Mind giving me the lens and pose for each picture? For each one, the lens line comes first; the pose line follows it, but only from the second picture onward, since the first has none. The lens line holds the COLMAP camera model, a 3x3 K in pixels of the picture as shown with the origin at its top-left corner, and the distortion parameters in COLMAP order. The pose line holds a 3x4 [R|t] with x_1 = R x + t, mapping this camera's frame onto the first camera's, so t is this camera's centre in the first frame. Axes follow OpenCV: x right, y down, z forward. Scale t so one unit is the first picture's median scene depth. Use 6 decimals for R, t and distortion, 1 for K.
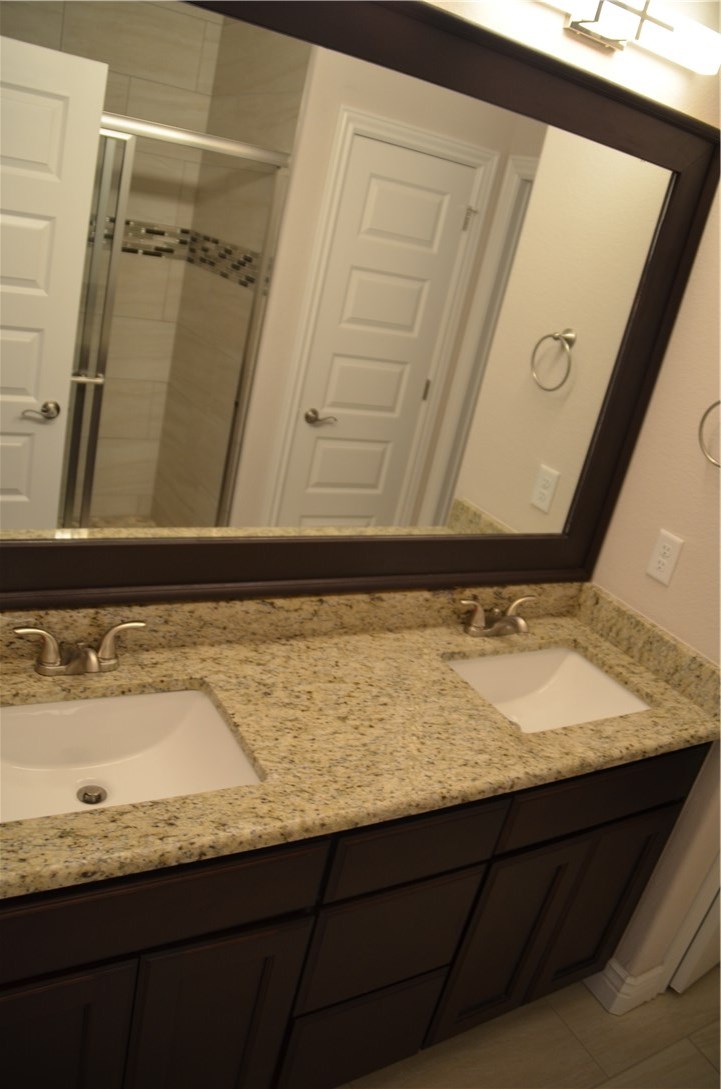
lens RADIAL K [[839.2, 0, 372.5], [0, 839.2, 543.3], [0, 0, 1]] dist [-0.162143, 0.085516]
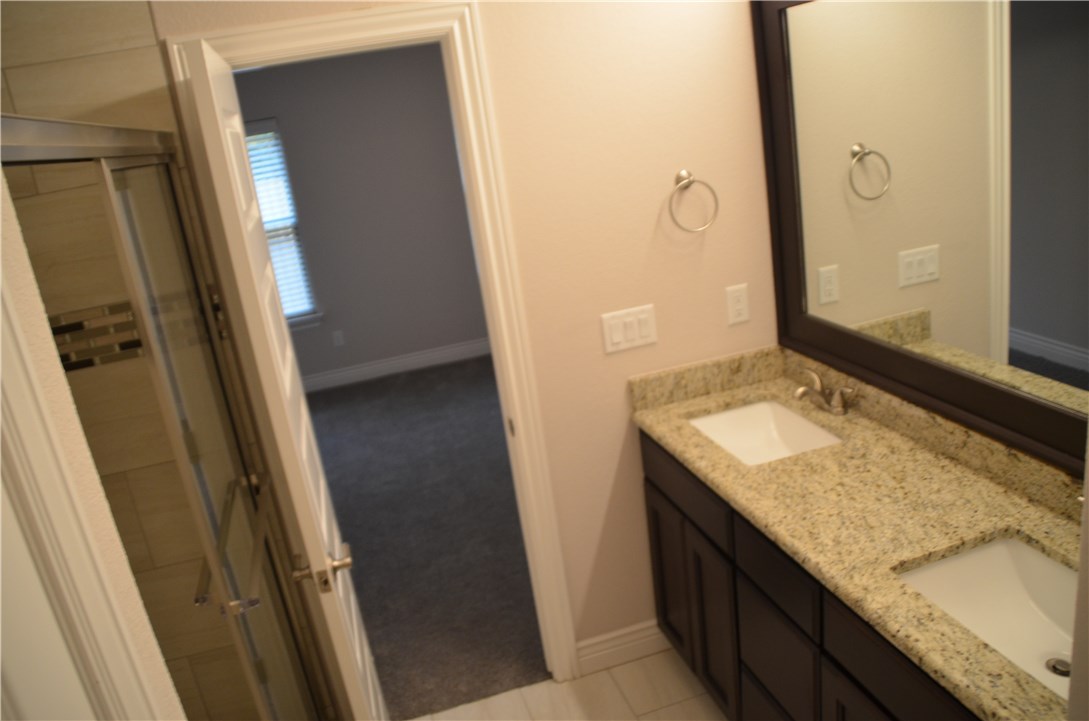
lens RADIAL K [[839.2, 0, 533.4], [0, 839.2, 367.4], [0, 0, 1]] dist [-0.162143, 0.085516]
pose [[-0.282660, 0.117534, -0.951992, 1.103691], [-0.271076, 0.942222, 0.196814, -0.067059], [0.920120, 0.313694, -0.234468, 0.699428]]
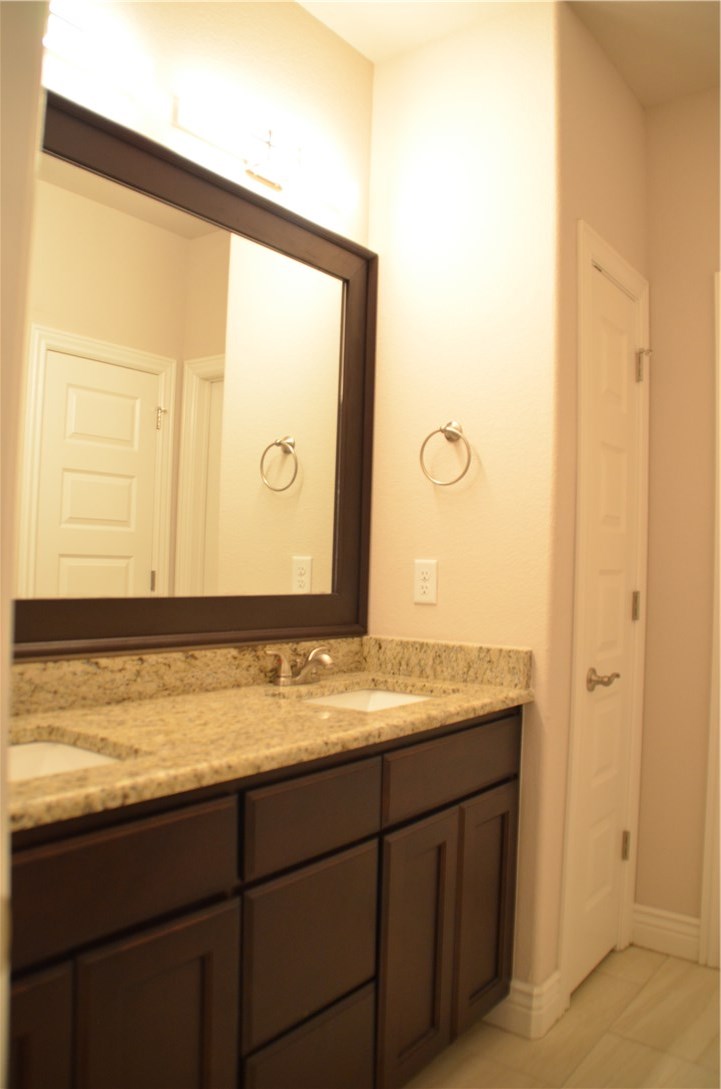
lens RADIAL K [[839.2, 0, 365.3], [0, 839.2, 538.9], [0, 0, 1]] dist [-0.162143, 0.085516]
pose [[0.906027, -0.177022, 0.384420, -0.175729], [0.299190, 0.910341, -0.285945, 0.304593], [-0.299335, 0.374089, 0.877756, -0.015634]]
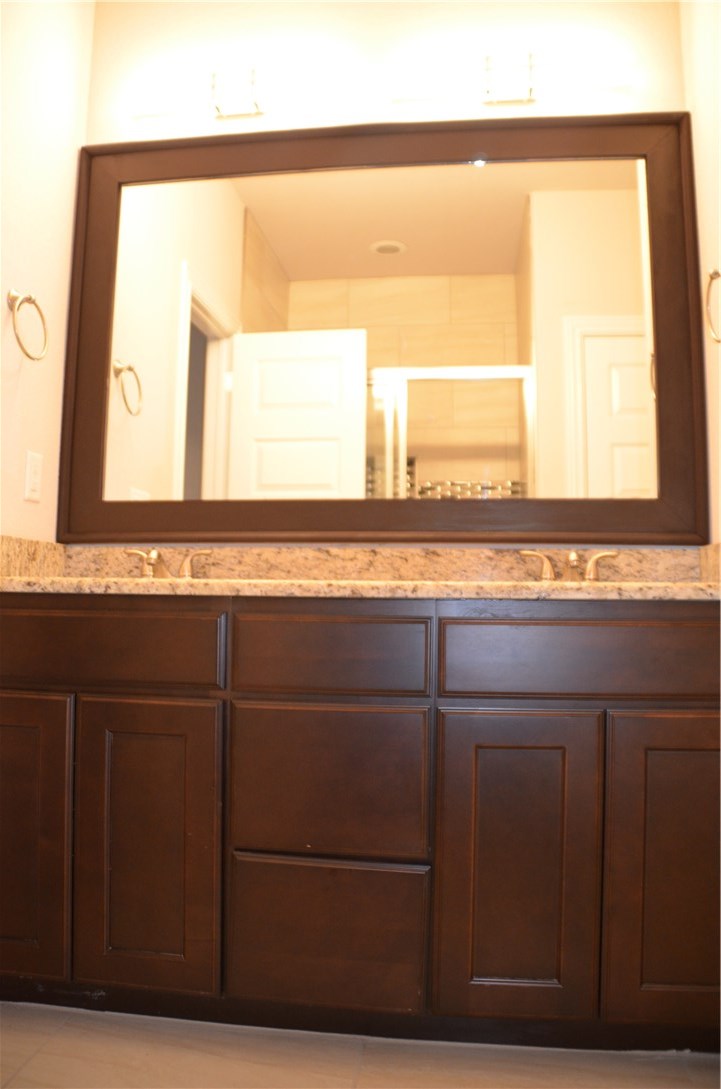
lens RADIAL K [[839.2, 0, 378.7], [0, 839.2, 530.8], [0, 0, 1]] dist [-0.162143, 0.085516]
pose [[0.785460, -0.255423, -0.563748, 0.607756], [-0.066890, 0.870499, -0.487603, 0.611166], [0.615287, 0.420702, 0.666658, 0.220136]]
